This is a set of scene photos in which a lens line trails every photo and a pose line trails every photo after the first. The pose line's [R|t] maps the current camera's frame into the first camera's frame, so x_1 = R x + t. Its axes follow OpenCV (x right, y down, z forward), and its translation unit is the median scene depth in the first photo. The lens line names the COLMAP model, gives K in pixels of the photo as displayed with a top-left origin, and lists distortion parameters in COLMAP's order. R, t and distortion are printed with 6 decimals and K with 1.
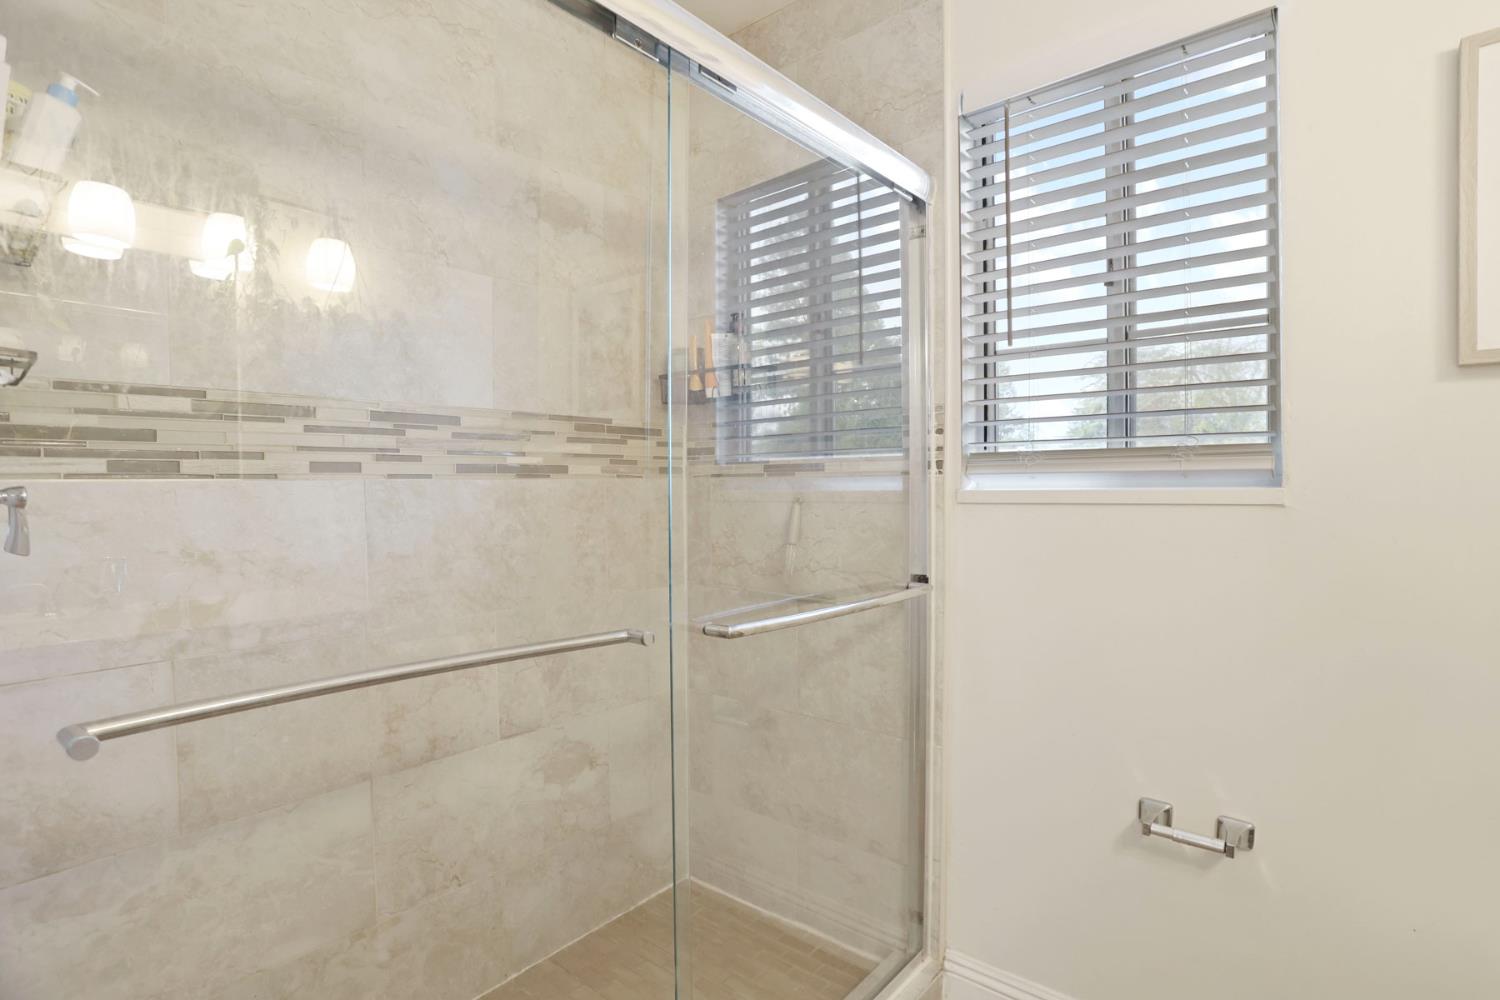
lens RADIAL K [[743.2, 0, 769.9], [0, 743.2, 502.1], [0, 0, 1]] dist [-0.088812, 0.043185]
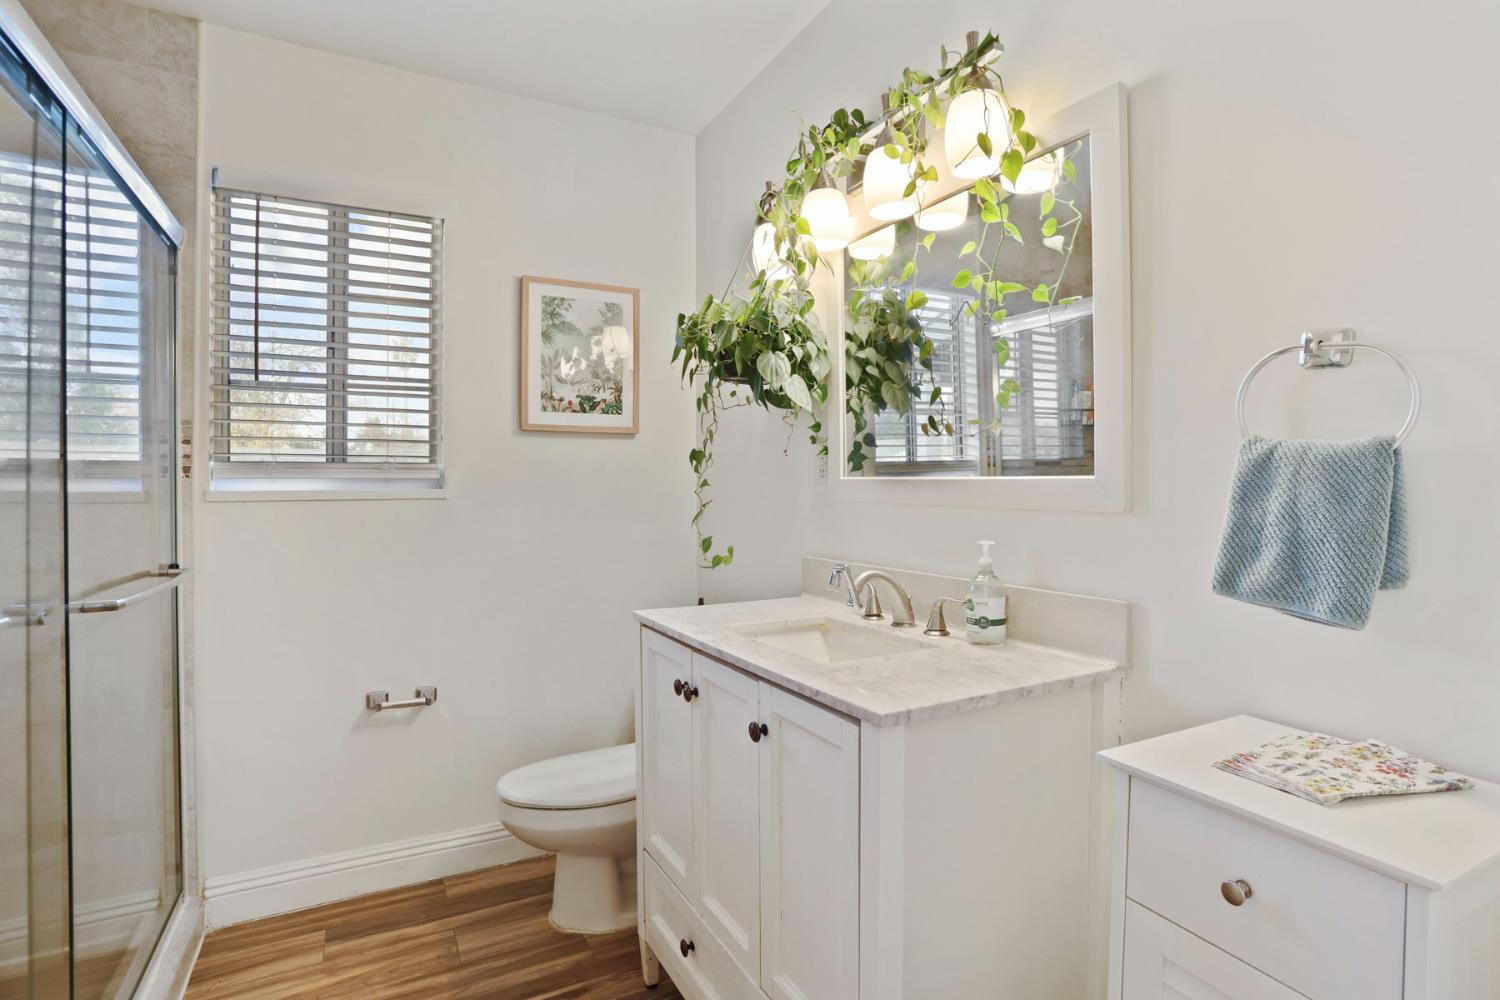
lens RADIAL K [[743.2, 0, 769.9], [0, 743.2, 502.1], [0, 0, 1]] dist [-0.088812, 0.043185]
pose [[0.342734, -0.007846, 0.939400, -0.546462], [0.020891, 0.999781, 0.000728, 0.020986], [-0.939200, 0.019375, 0.342823, -0.288954]]
